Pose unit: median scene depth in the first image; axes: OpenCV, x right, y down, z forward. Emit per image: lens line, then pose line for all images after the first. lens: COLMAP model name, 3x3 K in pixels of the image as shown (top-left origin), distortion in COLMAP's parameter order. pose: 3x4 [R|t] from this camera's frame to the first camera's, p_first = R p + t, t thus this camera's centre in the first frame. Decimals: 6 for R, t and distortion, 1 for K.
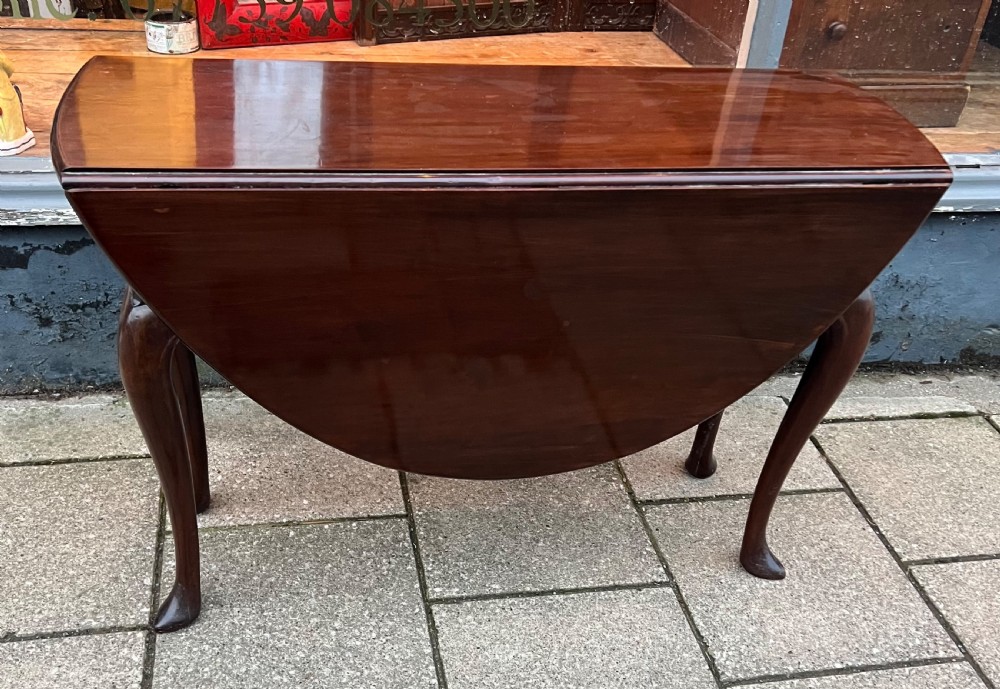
lens RADIAL K [[1036.0, 0, 477.0], [0, 1036.0, 452.2], [0, 0, 1]] dist [0.037720, 0.000000]
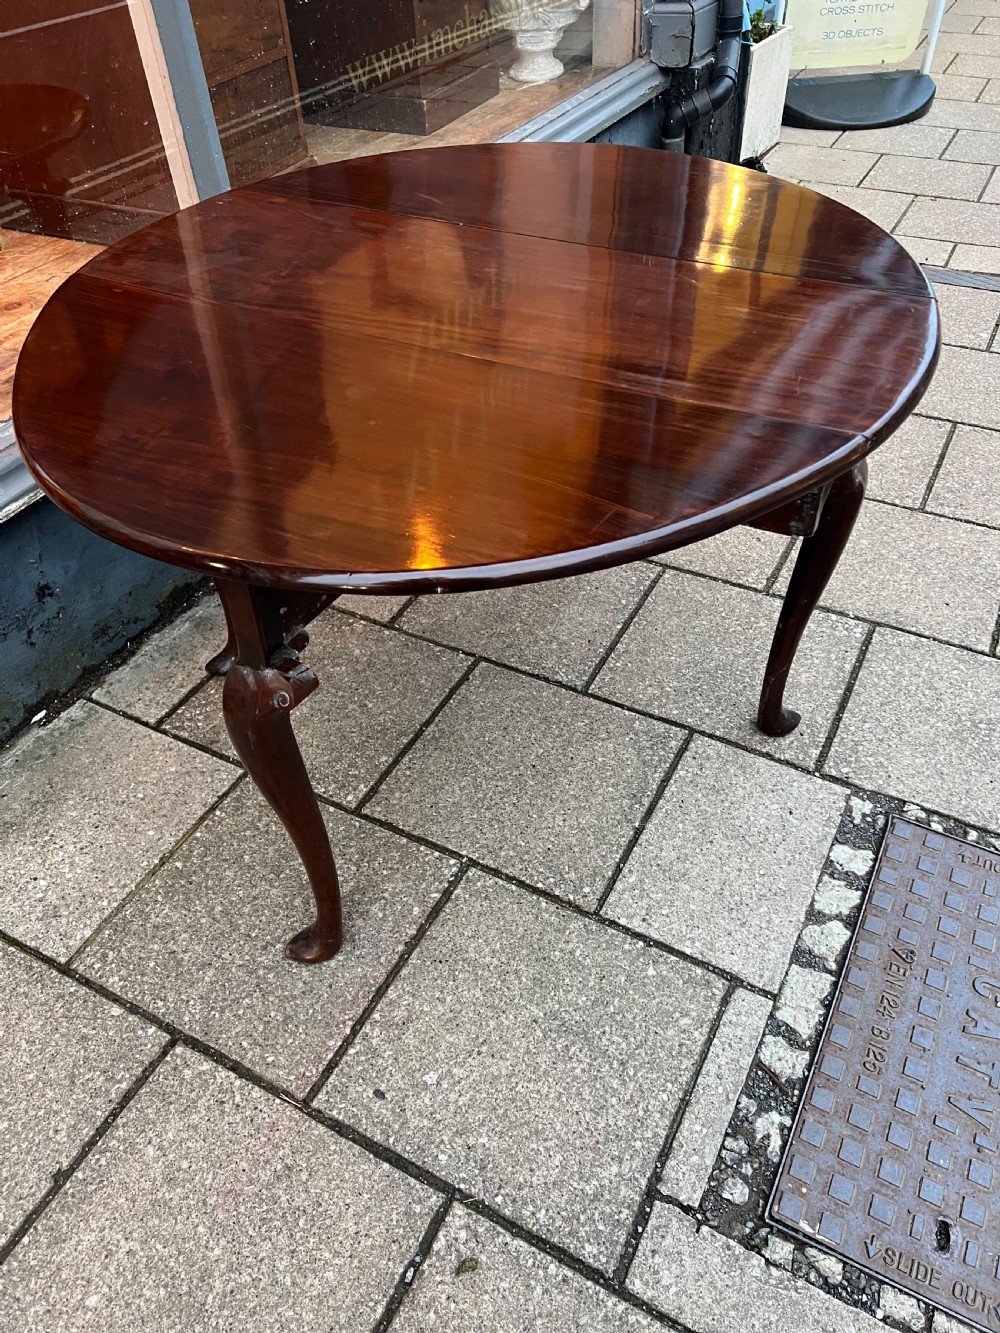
lens RADIAL K [[1004.0, 0, 496.1], [0, 1004.0, 677.6], [0, 0, 1]] dist [0.052523, -0.059076]
pose [[0.616617, -0.599635, 0.510119, -0.371343], [0.533904, 0.794700, 0.288786, -0.162543], [-0.578558, 0.094284, 0.810173, 0.114811]]
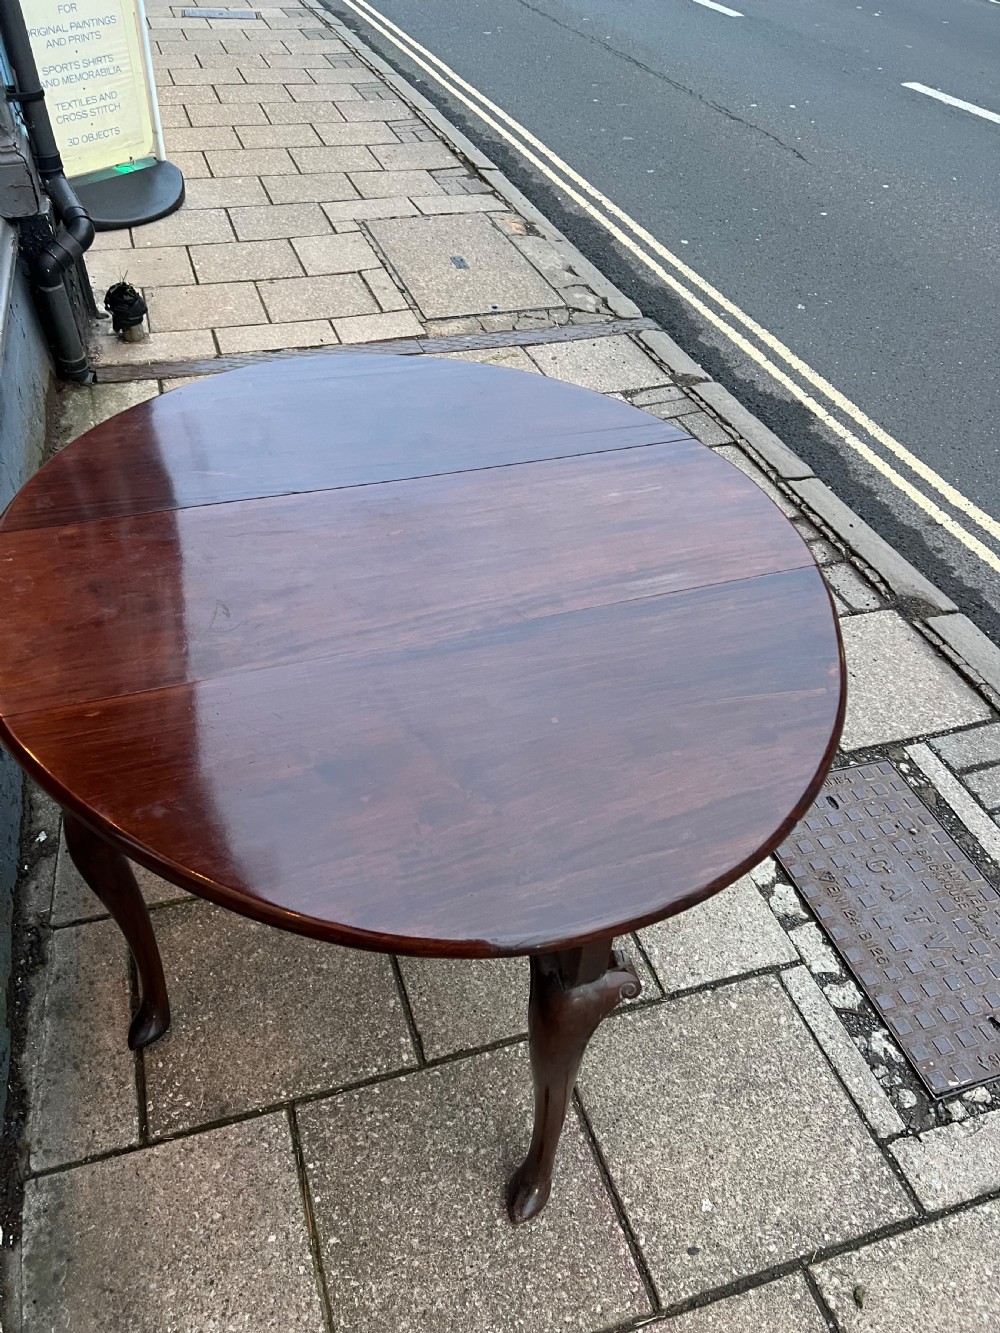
lens RADIAL K [[1004.0, 0, 492.5], [0, 1004.0, 677.8], [0, 0, 1]] dist [0.052523, -0.059076]
pose [[-0.132924, -0.718244, 0.682976, -0.434228], [0.555839, 0.516505, 0.651357, -0.614091], [-0.820594, 0.466205, 0.330572, 0.446094]]
